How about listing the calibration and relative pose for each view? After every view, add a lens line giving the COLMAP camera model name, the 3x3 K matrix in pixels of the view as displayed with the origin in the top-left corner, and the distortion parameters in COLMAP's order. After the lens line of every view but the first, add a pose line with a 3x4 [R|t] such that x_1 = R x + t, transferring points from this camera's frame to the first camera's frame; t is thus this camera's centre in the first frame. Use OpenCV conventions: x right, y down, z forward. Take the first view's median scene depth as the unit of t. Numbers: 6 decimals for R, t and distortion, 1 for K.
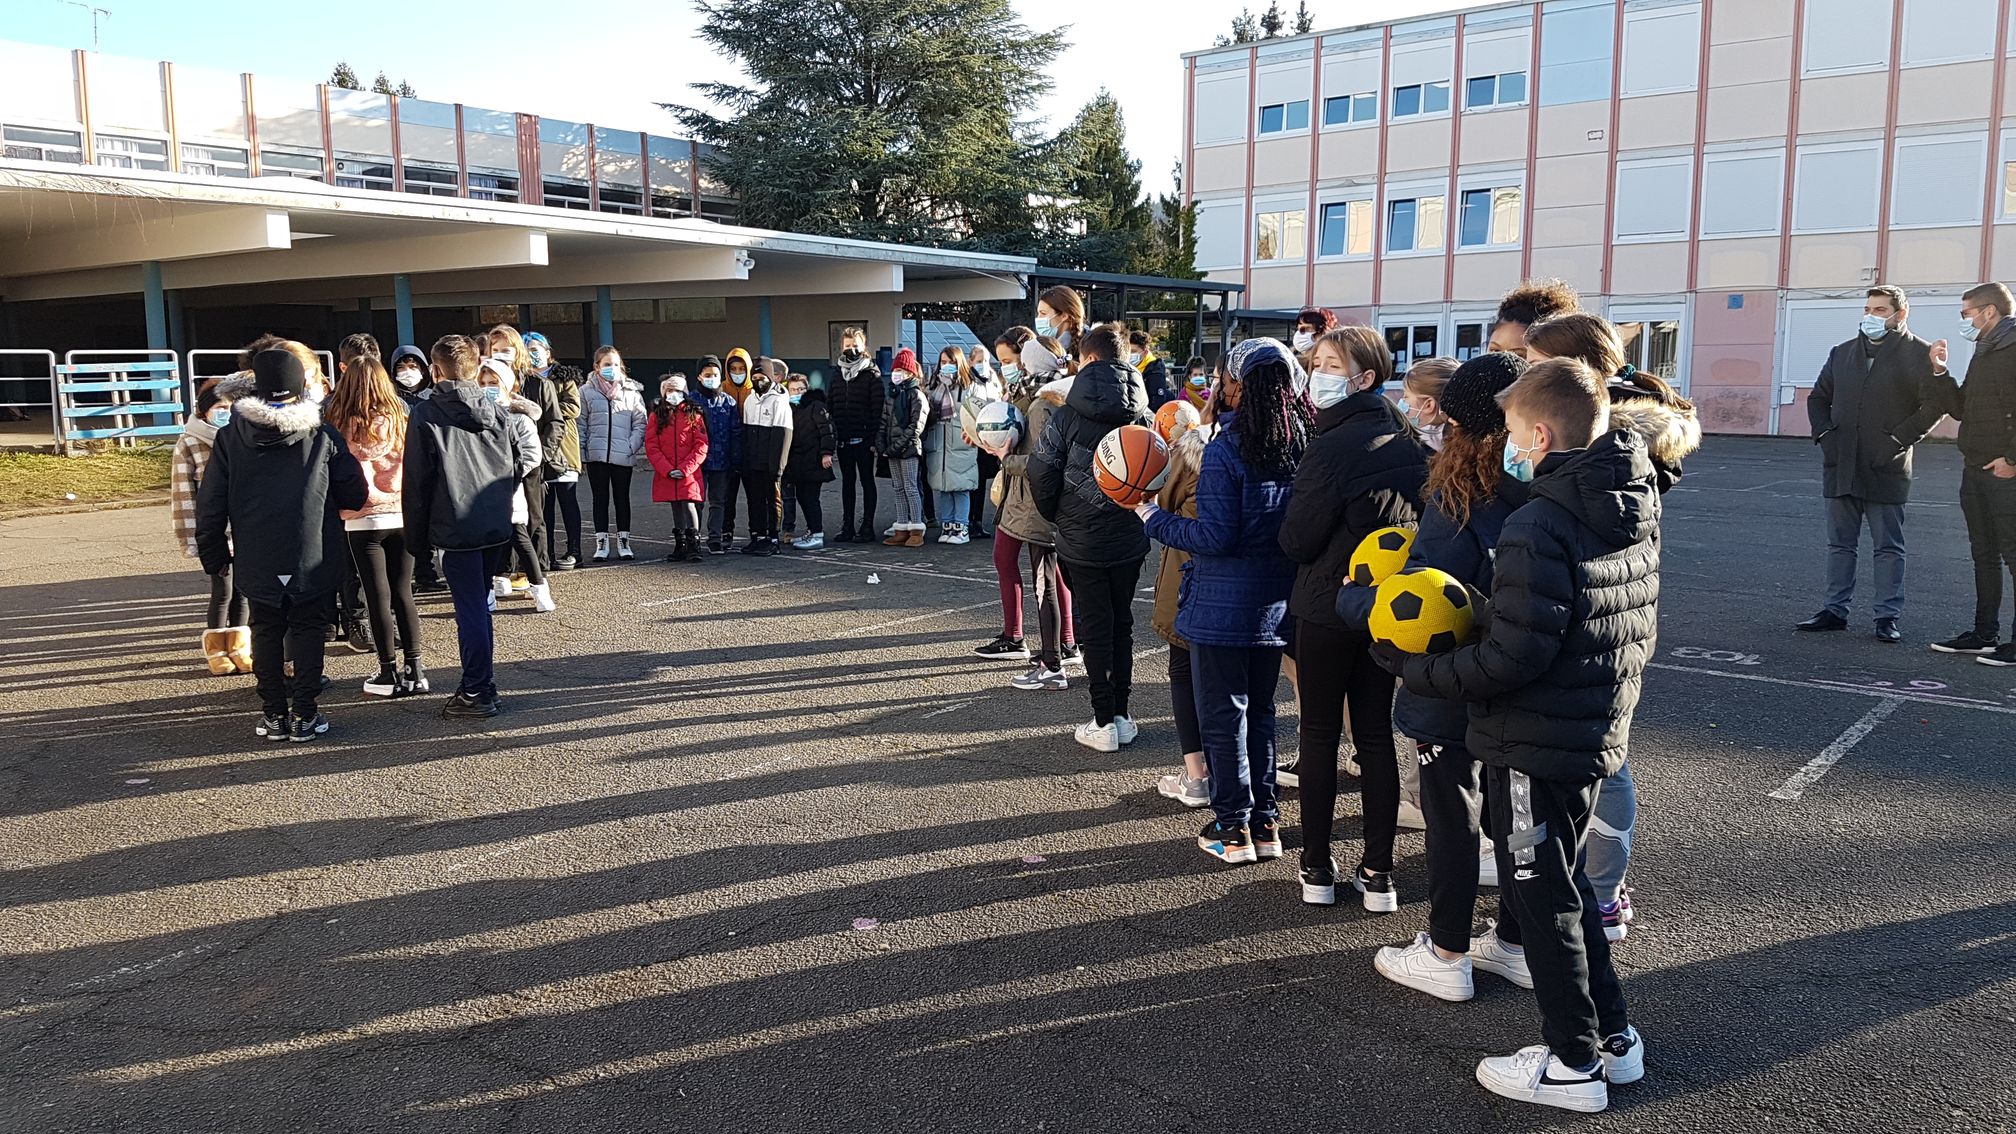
lens RADIAL K [[1475.3, 0, 1006.4], [0, 1475.3, 575.9], [0, 0, 1]] dist [0.226277, -0.359140]
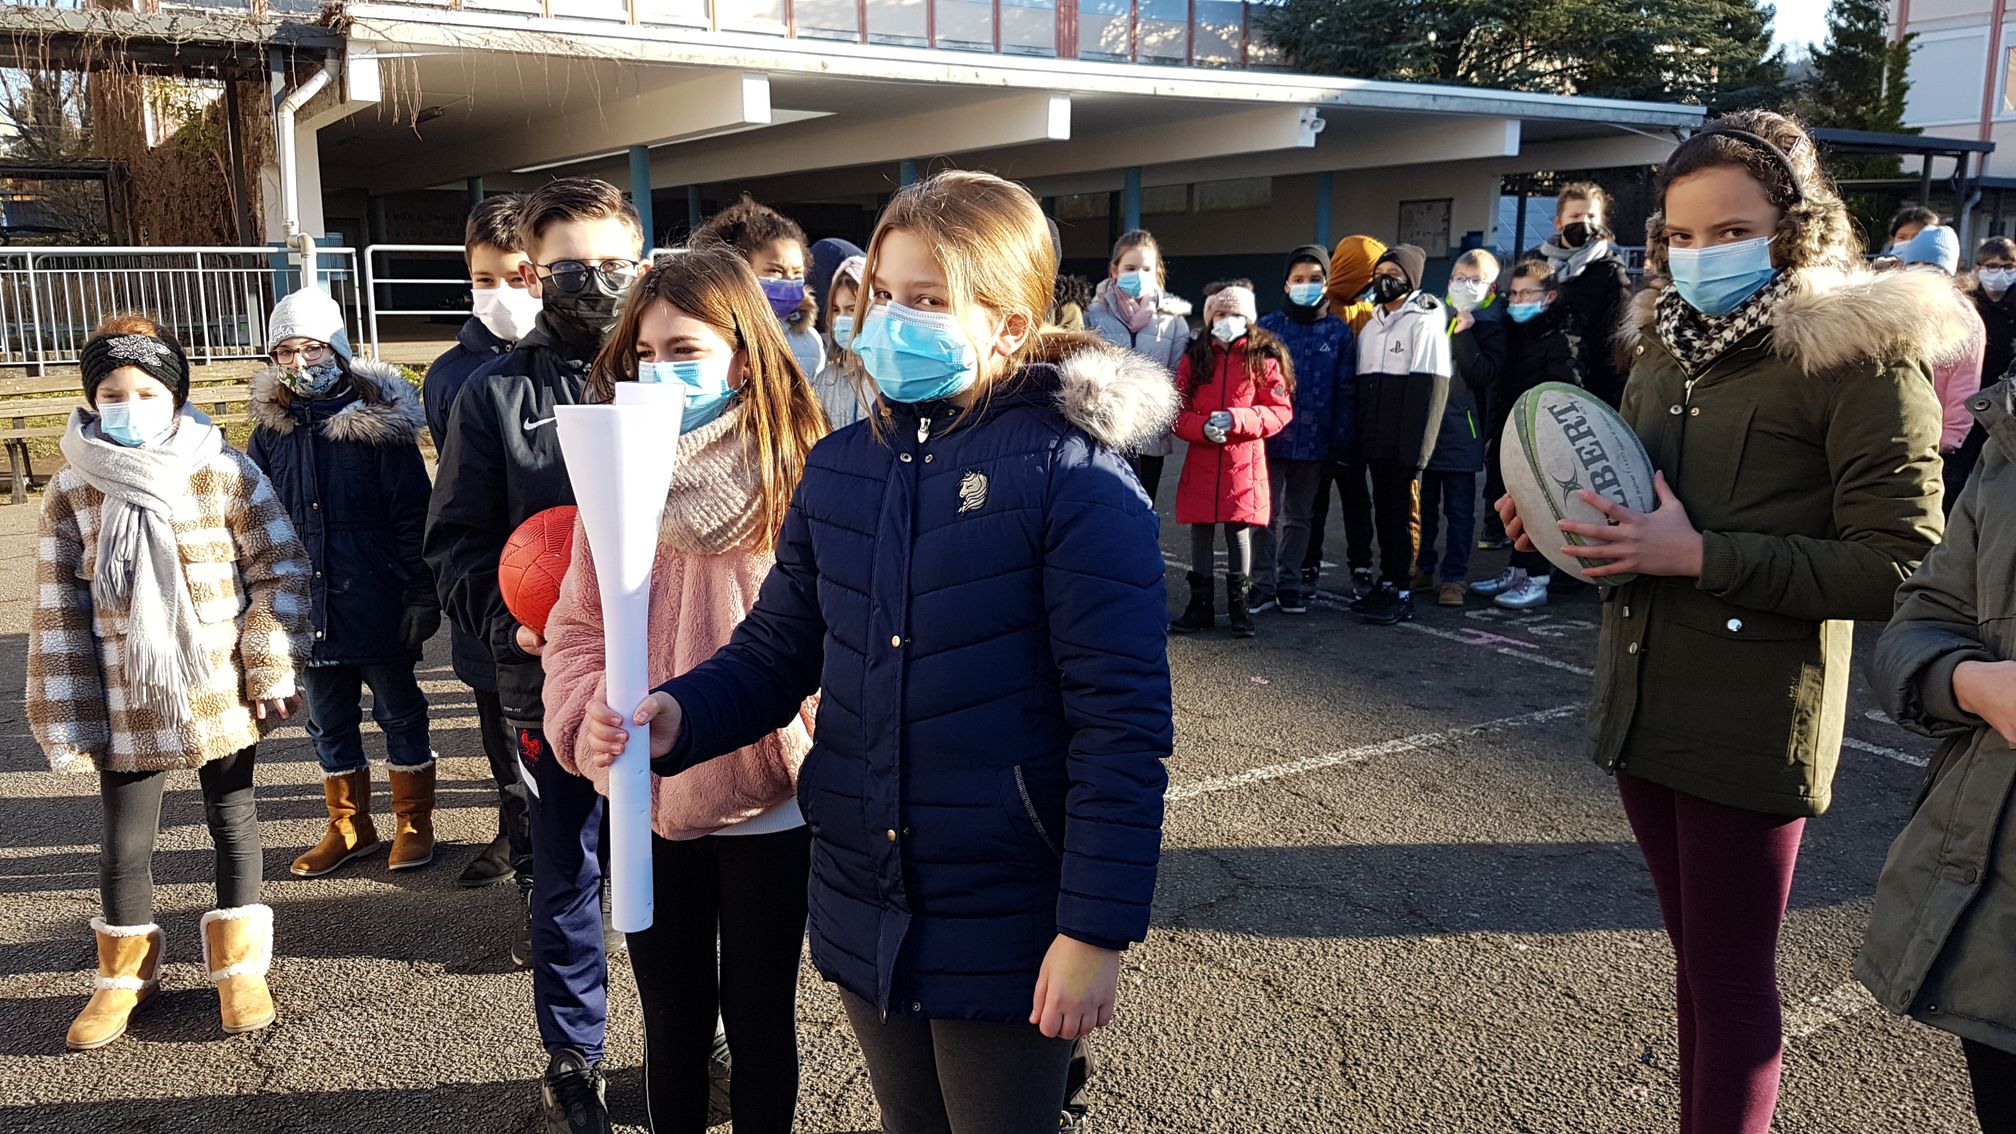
lens RADIAL K [[1487.8, 0, 984.1], [0, 1487.8, 568.2], [0, 0, 1]] dist [0.137761, -0.193403]
pose [[0.937398, 0.067344, -0.341686, -0.032296], [-0.046026, 0.996476, 0.070130, -0.017909], [0.345204, -0.050013, 0.937194, 0.127030]]
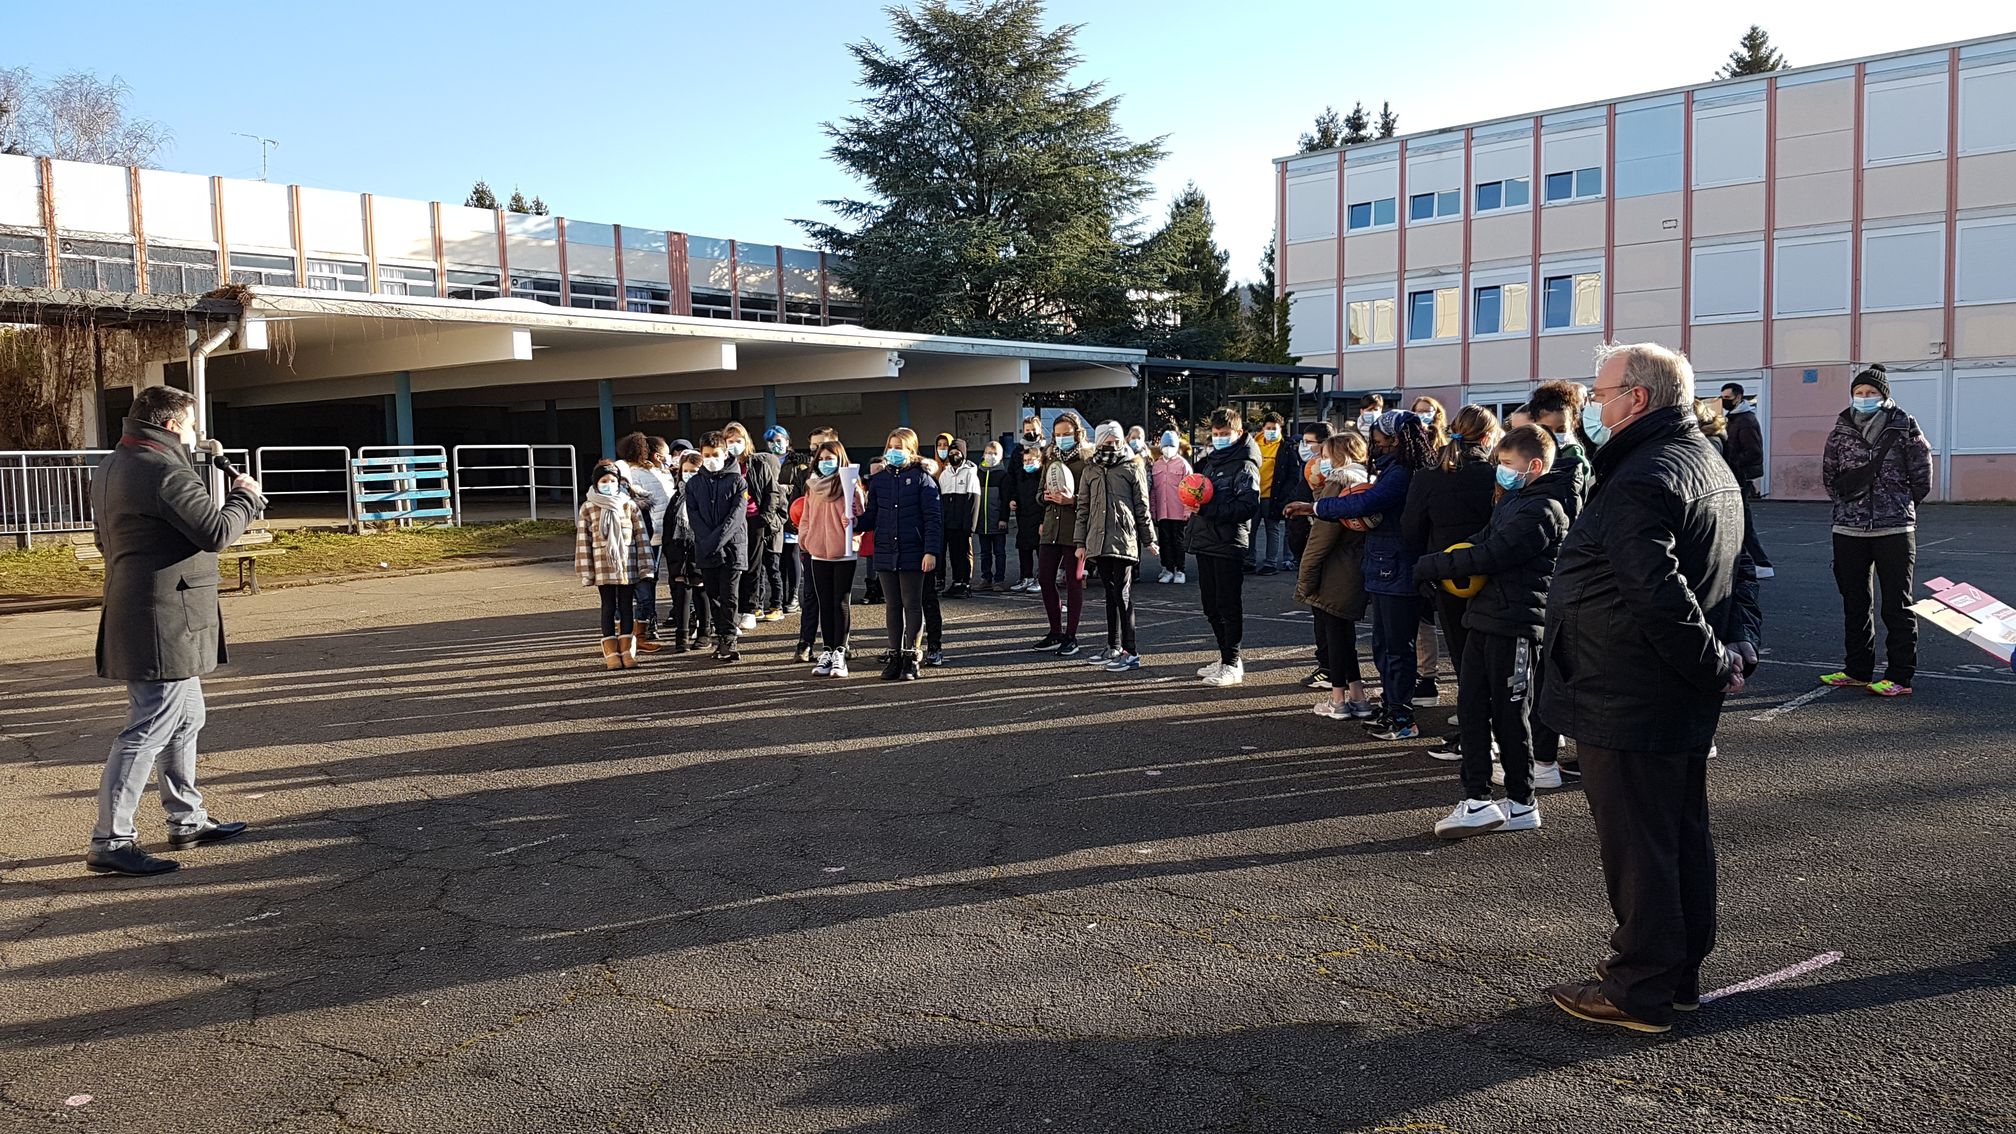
lens RADIAL K [[1475.3, 0, 1006.4], [0, 1475.3, 575.9], [0, 0, 1]] dist [0.226277, -0.359140]
pose [[0.998168, -0.013344, -0.059008, -0.015835], [0.009923, 0.998273, -0.057894, 0.012437], [0.059679, 0.057203, 0.996577, -0.069791]]
